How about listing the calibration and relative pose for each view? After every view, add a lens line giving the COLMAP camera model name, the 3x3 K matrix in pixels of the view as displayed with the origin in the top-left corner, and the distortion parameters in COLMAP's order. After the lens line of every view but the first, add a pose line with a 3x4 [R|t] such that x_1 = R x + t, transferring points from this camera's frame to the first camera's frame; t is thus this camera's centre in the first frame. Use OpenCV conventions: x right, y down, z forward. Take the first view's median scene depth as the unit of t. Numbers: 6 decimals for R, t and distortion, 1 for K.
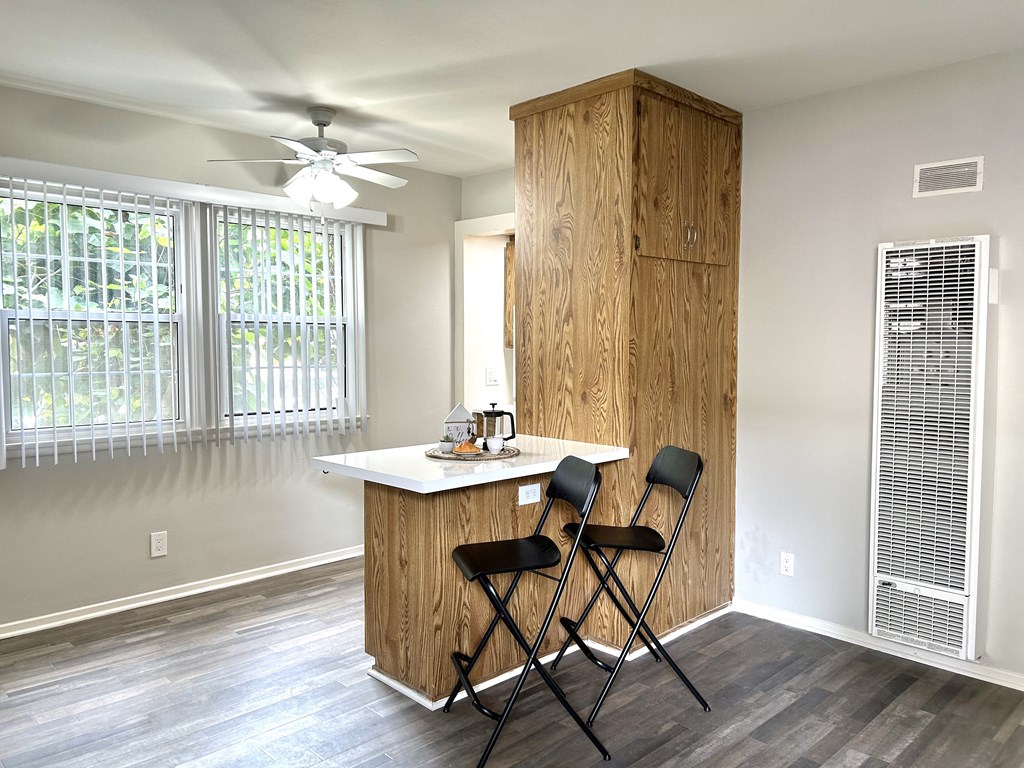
lens RADIAL K [[779.9, 0, 512.0], [0, 779.9, 384.0], [0, 0, 1]] dist [-0.011975, -0.006919]
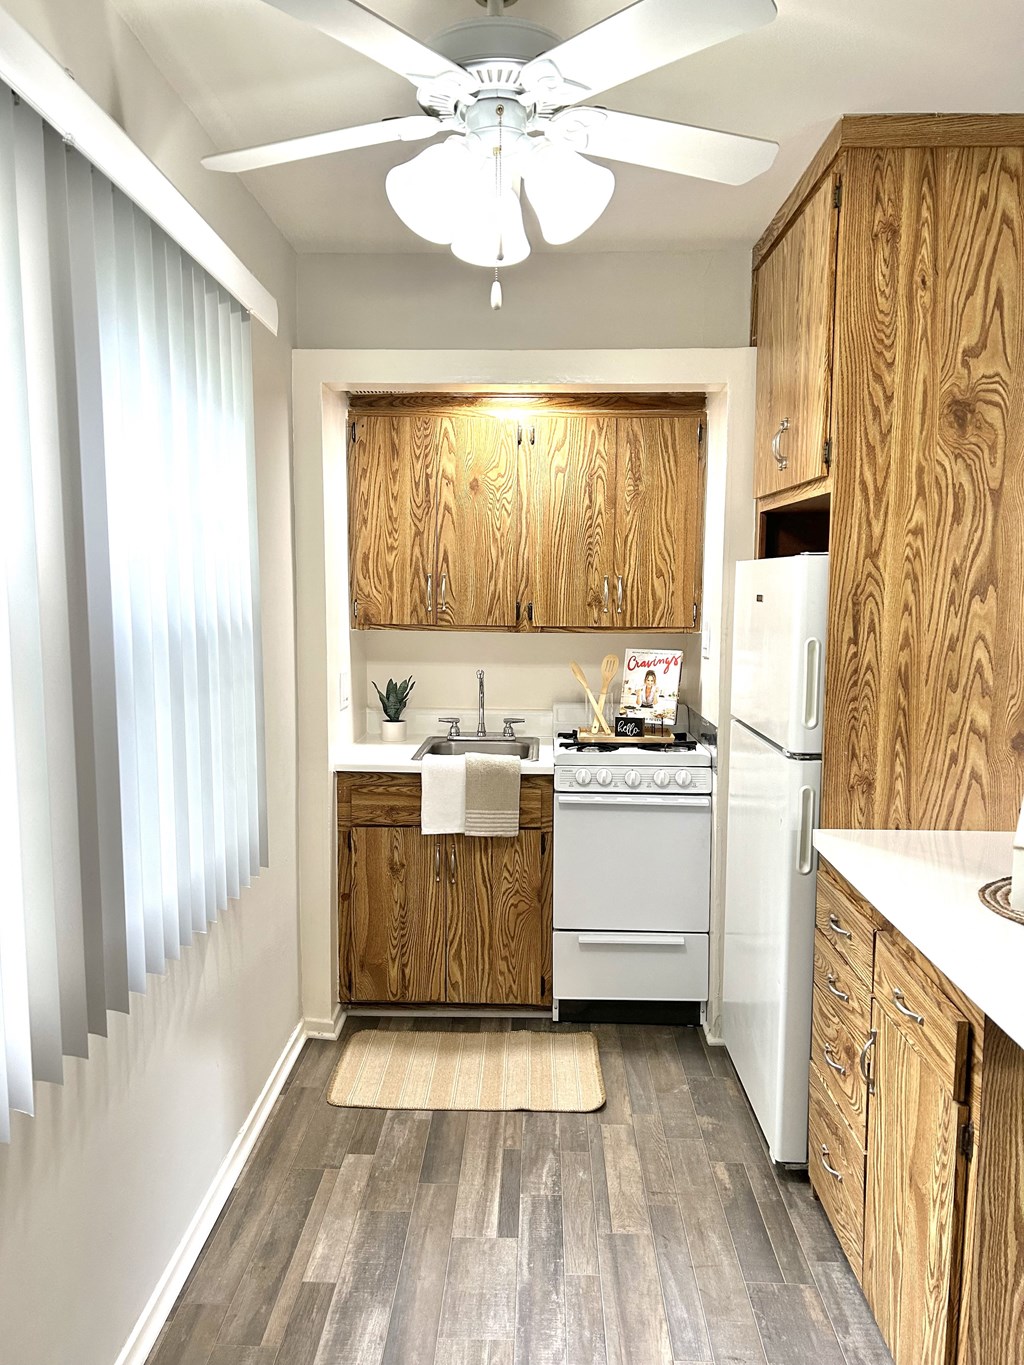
lens RADIAL K [[1039.7, 0, 512.0], [0, 1039.7, 682.5], [0, 0, 1]] dist [-0.011975, -0.006919]
pose [[0.721505, -0.056903, 0.690067, -0.592979], [0.035717, 0.998349, 0.044980, -0.063373], [-0.691488, -0.007806, 0.722346, 0.719510]]
